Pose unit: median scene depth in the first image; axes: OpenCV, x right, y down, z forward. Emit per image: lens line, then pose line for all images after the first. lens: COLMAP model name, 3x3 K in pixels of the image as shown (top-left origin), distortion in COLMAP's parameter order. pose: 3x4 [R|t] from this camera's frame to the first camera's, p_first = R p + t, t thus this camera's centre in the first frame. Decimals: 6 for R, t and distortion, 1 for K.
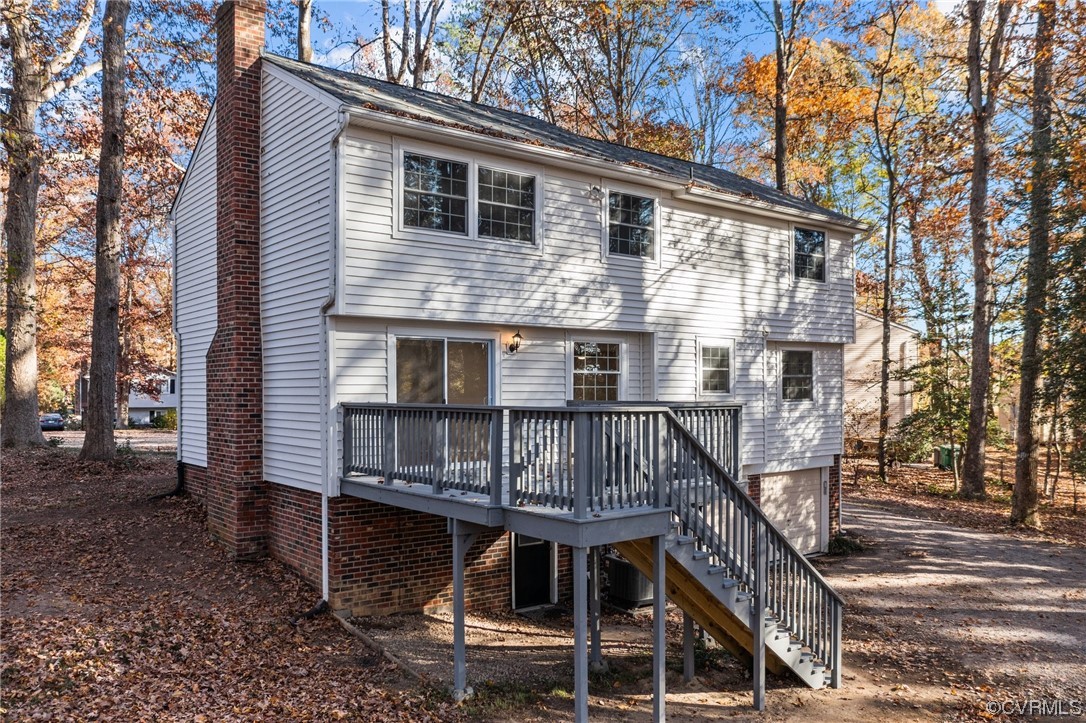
lens RADIAL K [[853.8, 0, 538.3], [0, 853.8, 405.5], [0, 0, 1]] dist [-0.026898, 0.001750]
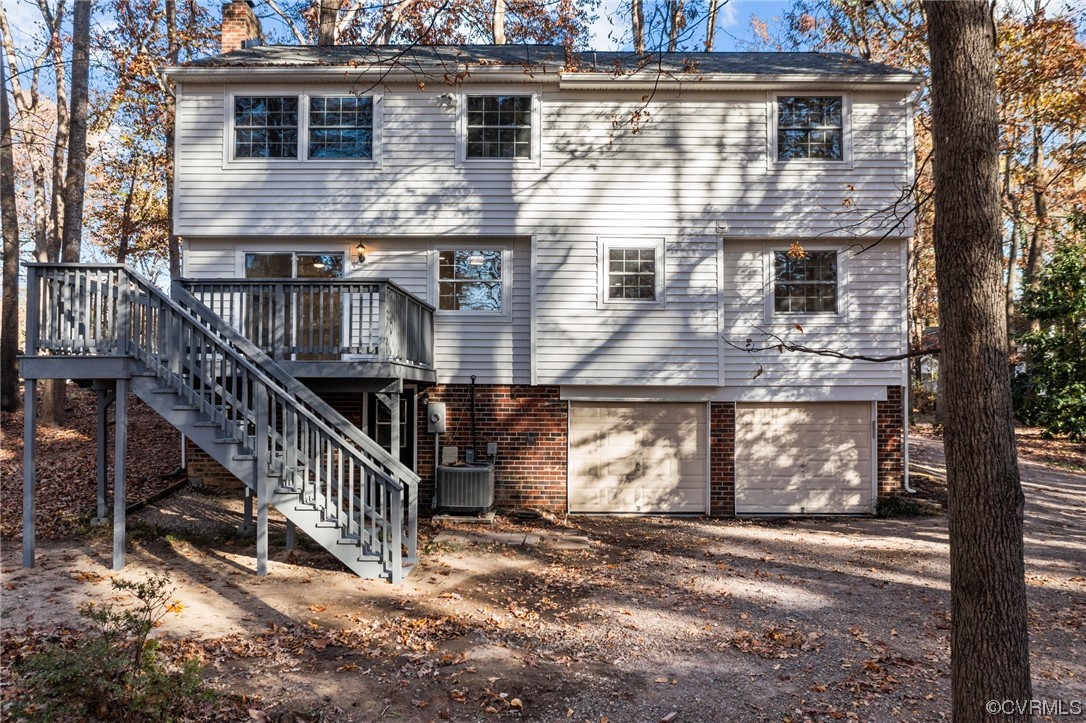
lens RADIAL K [[853.8, 0, 535.1], [0, 853.8, 370.5], [0, 0, 1]] dist [-0.026898, 0.001750]
pose [[0.781640, -0.008251, -0.623675, 0.719194], [-0.019814, 0.999079, -0.038051, 0.097635], [0.623415, 0.042100, 0.780757, 0.273119]]
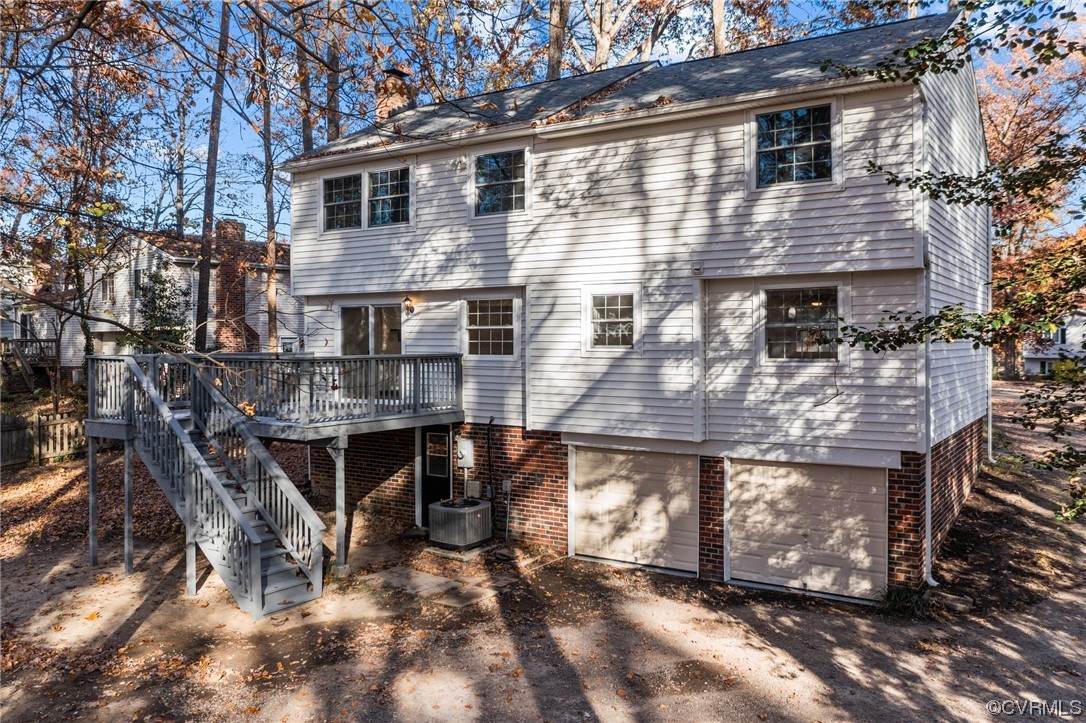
lens RADIAL K [[853.8, 0, 542.8], [0, 853.8, 341.2], [0, 0, 1]] dist [-0.026898, 0.001750]
pose [[0.321279, 0.007443, -0.946955, 1.057953], [-0.015857, 0.999871, 0.002479, -0.025182], [0.946852, 0.014219, 0.321356, 0.702104]]
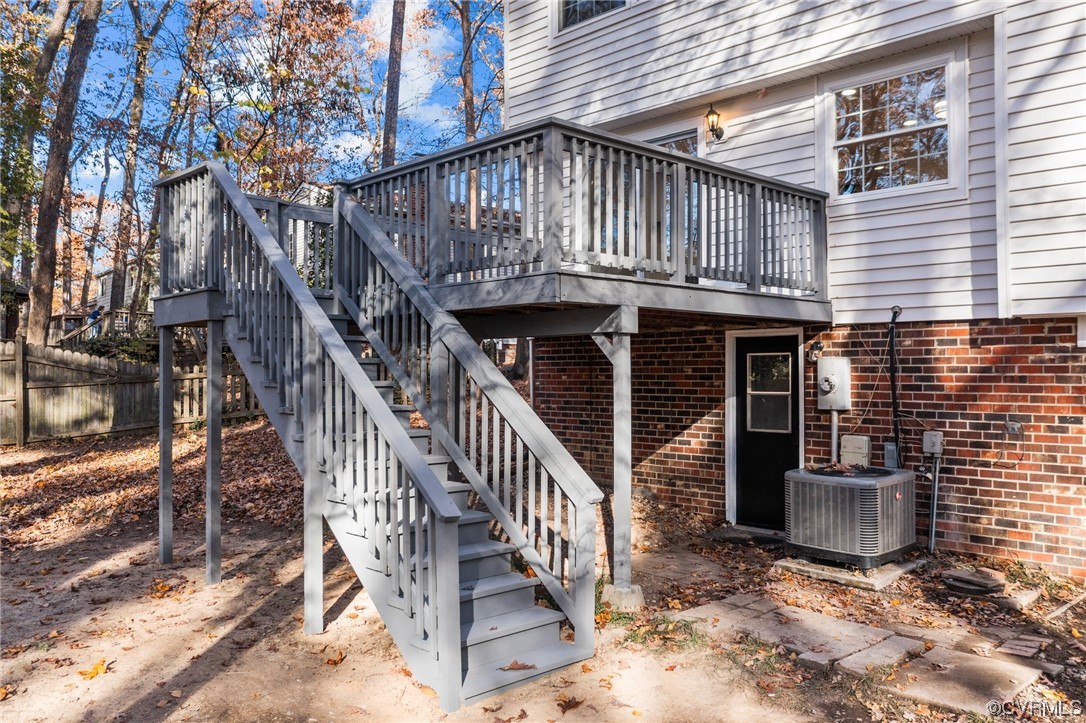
lens RADIAL K [[853.8, 0, 544.7], [0, 853.8, 361.1], [0, 0, 1]] dist [-0.026898, 0.001750]
pose [[0.108895, -0.006225, -0.994034, 0.560641], [-0.015090, 0.999855, -0.007914, 0.108677], [0.993939, 0.015862, 0.108785, 0.706504]]
